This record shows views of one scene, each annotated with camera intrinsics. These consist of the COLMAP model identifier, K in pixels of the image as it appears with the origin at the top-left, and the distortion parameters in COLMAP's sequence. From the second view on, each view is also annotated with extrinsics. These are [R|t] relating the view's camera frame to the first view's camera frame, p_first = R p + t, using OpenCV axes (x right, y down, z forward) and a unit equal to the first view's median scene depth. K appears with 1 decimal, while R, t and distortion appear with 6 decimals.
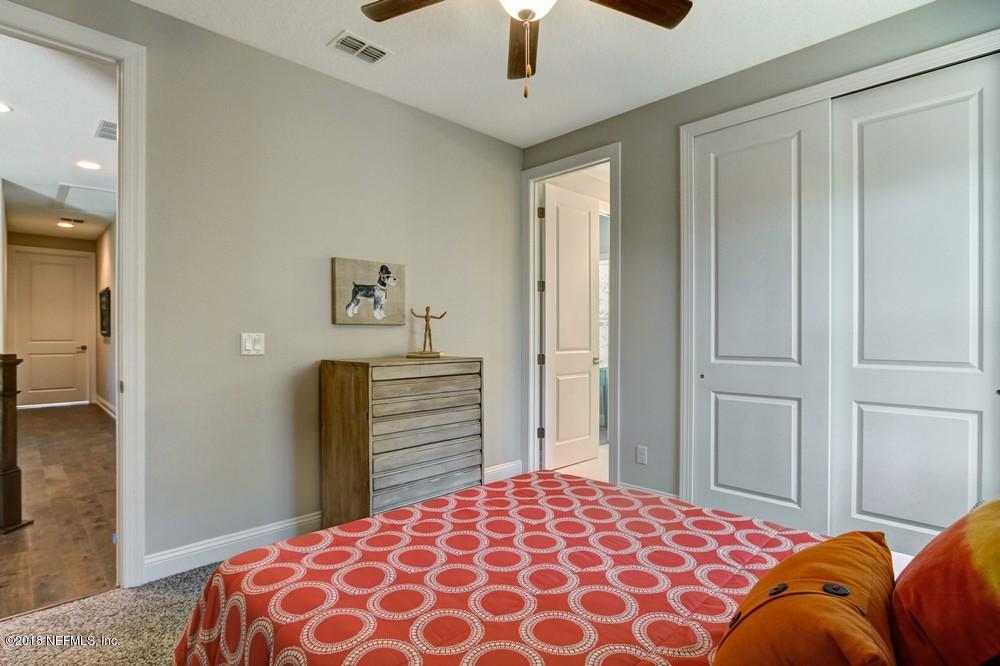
lens RADIAL K [[508.2, 0, 496.8], [0, 508.2, 335.5], [0, 0, 1]] dist [-0.000326, 0.000036]
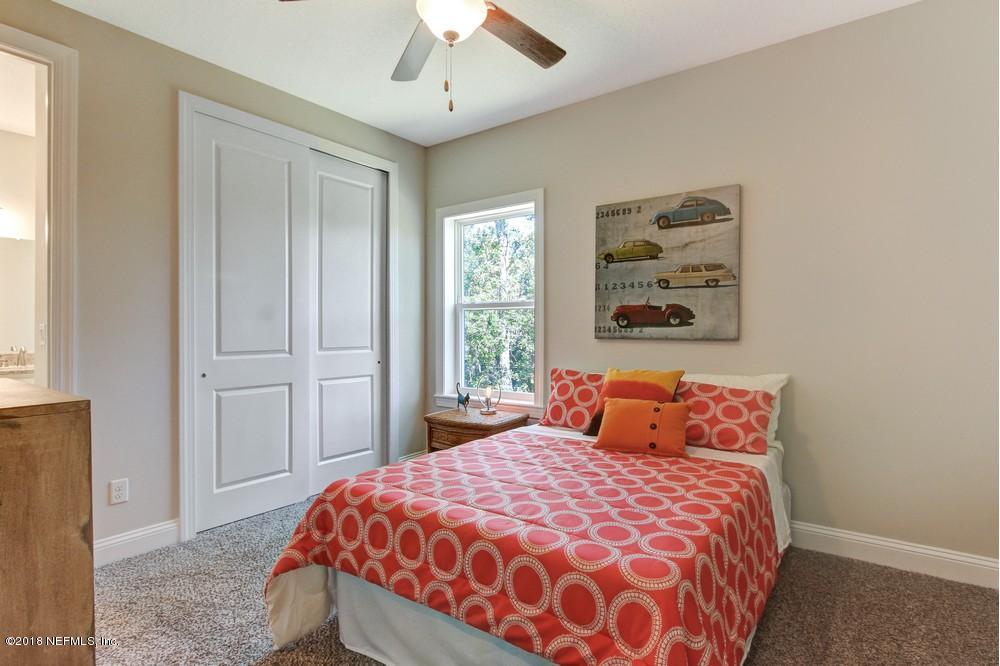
lens RADIAL K [[508.2, 0, 497.4], [0, 508.2, 330.1], [0, 0, 1]] dist [-0.000326, 0.000036]
pose [[-0.154654, 0.003601, 0.987962, -0.651181], [0.009669, 0.999951, -0.002131, 0.005623], [-0.987921, 0.009223, -0.154682, 0.679951]]
